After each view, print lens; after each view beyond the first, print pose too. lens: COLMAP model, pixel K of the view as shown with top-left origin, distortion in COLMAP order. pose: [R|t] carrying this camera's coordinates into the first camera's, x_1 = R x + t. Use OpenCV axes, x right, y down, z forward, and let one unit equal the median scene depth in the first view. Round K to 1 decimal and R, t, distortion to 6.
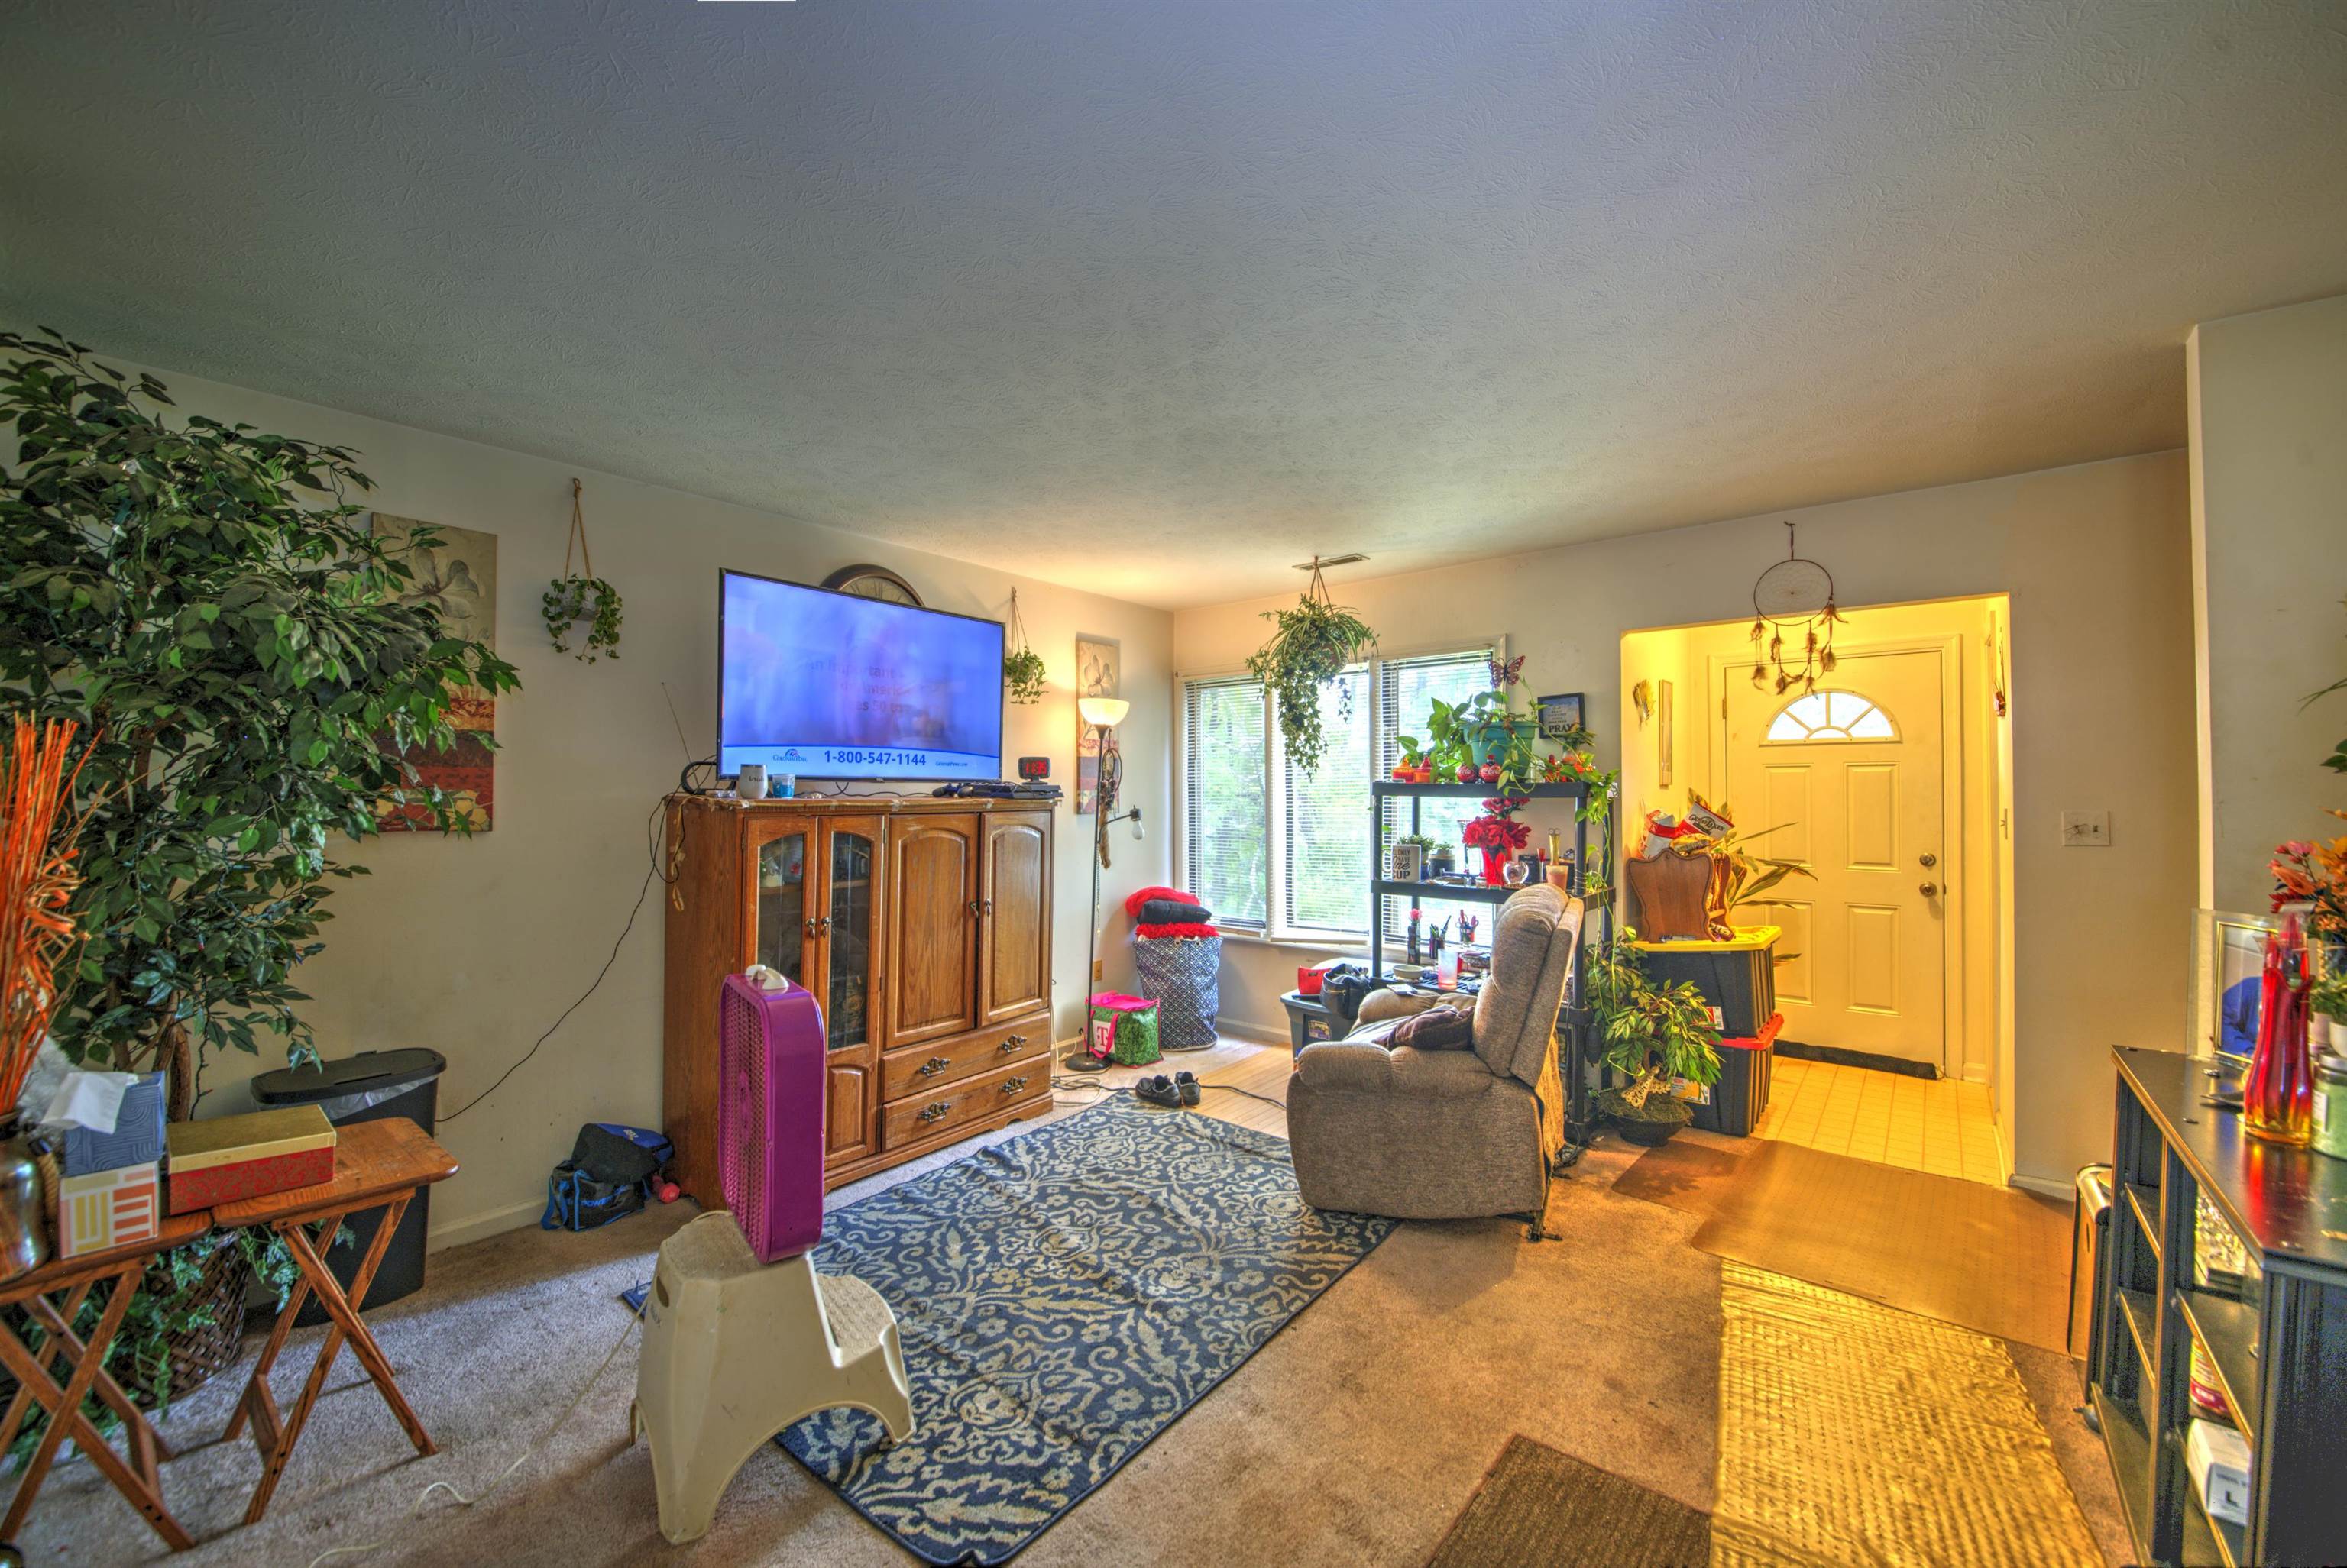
lens RADIAL K [[922.4, 0, 1173.5], [0, 922.4, 784.0], [0, 0, 1]] dist [0.033881, -0.000049]
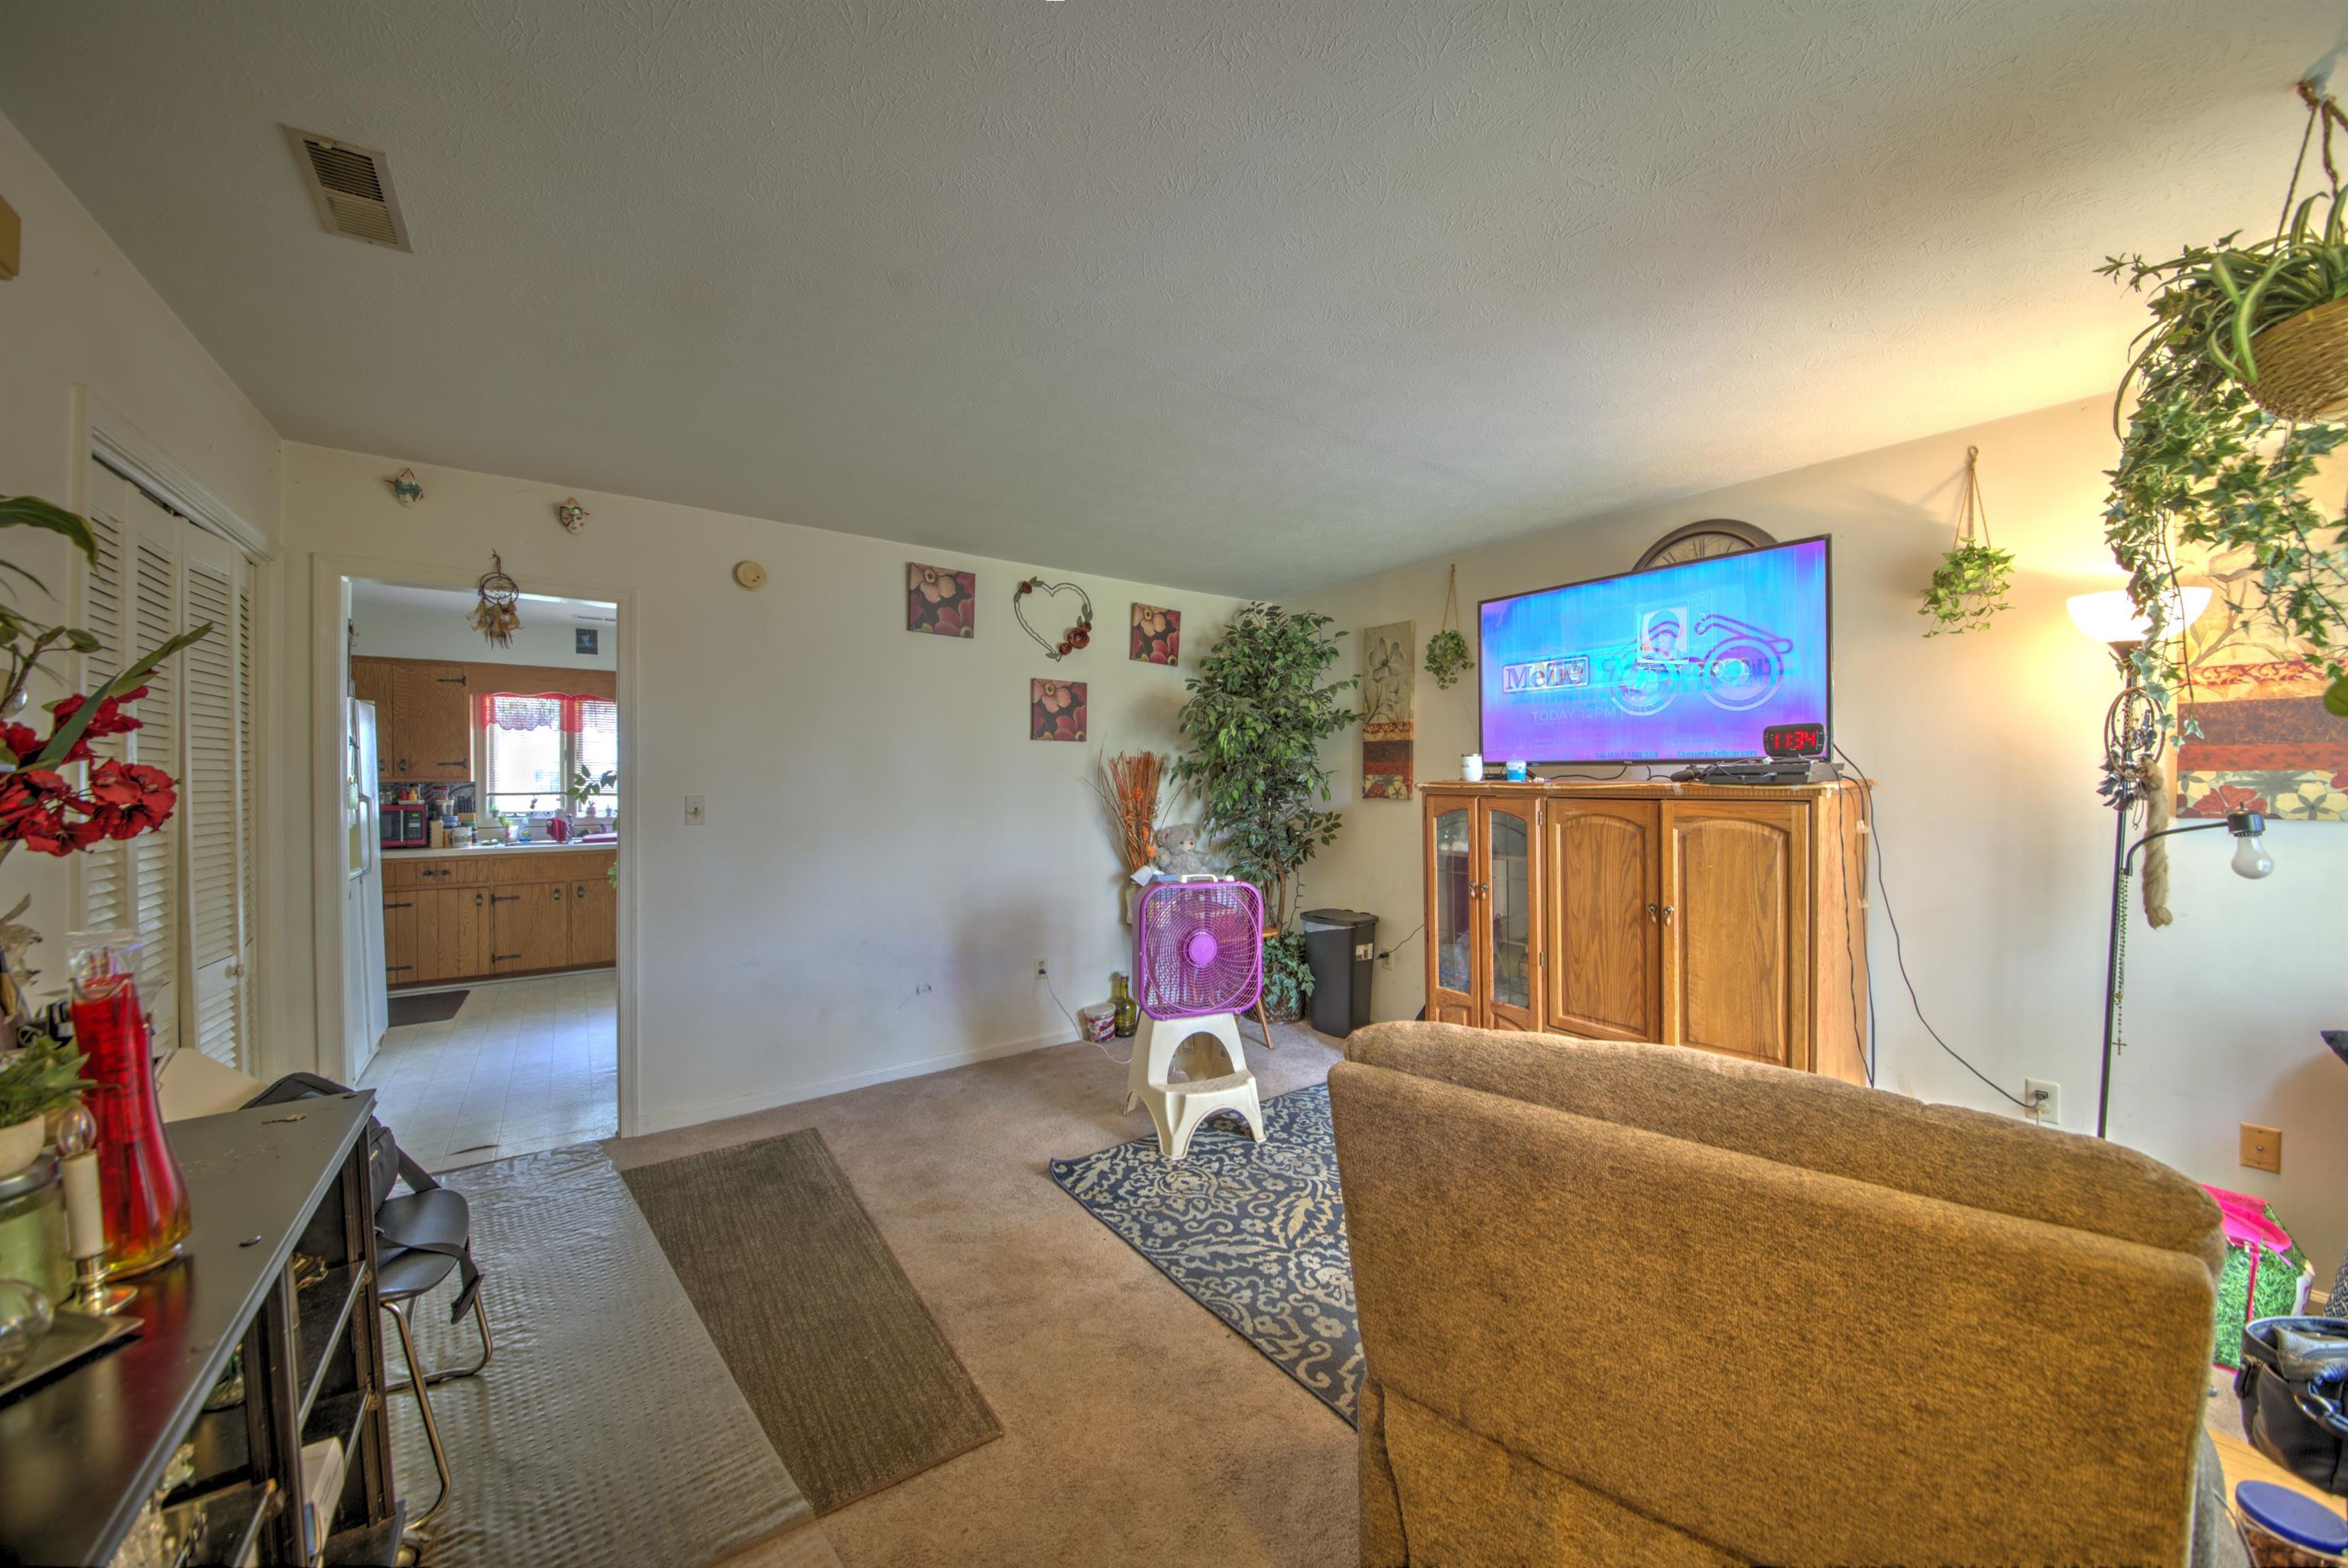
lens RADIAL K [[822.6, 0, 1174.0], [0, 822.6, 784.0], [0, 0, 1]] dist [0.000328, 0.000001]
pose [[-0.254433, 0.007858, -0.967058, 0.633908], [0.013017, 0.999904, 0.004700, 0.007050], [0.967003, -0.011392, -0.254511, 0.771628]]
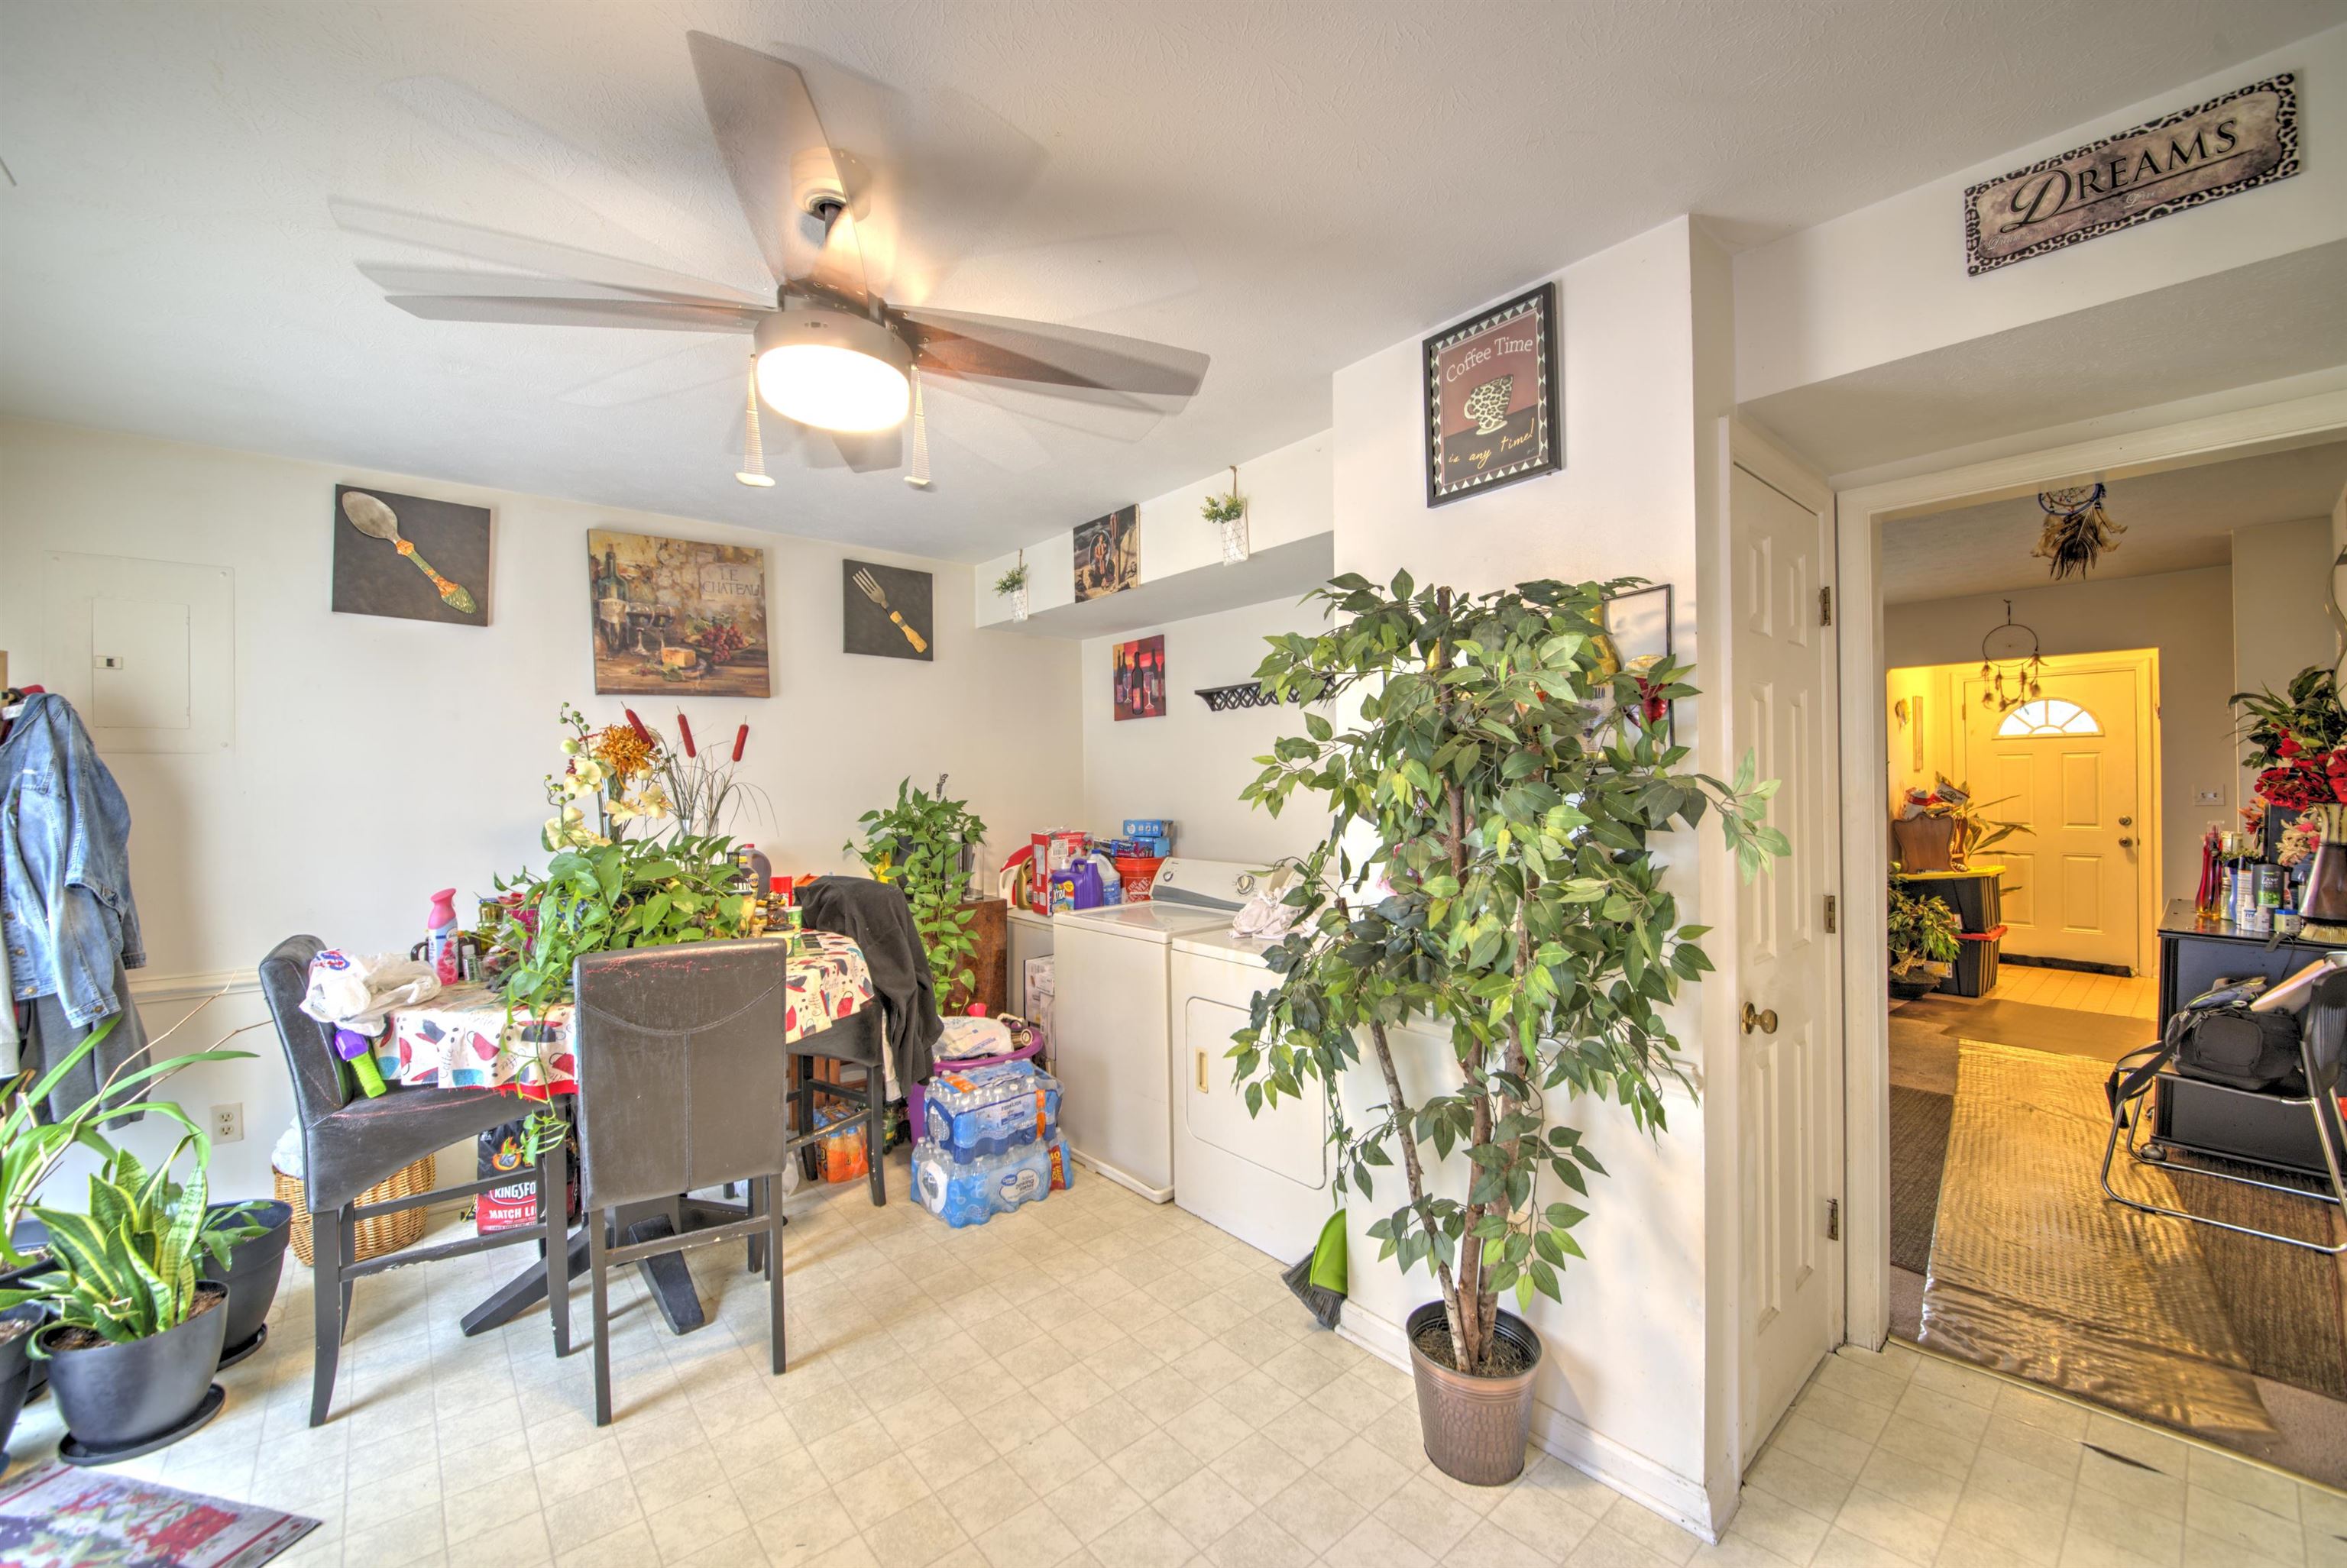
lens RADIAL K [[934.4, 0, 1173.5], [0, 934.4, 784.0], [0, 0, 1]] dist [-0.001419, -0.000120]
pose [[0.985145, -0.012845, -0.171242, -0.437810], [0.015394, 0.999789, 0.013567, -0.017182], [0.171032, -0.016002, 0.985136, -0.754918]]
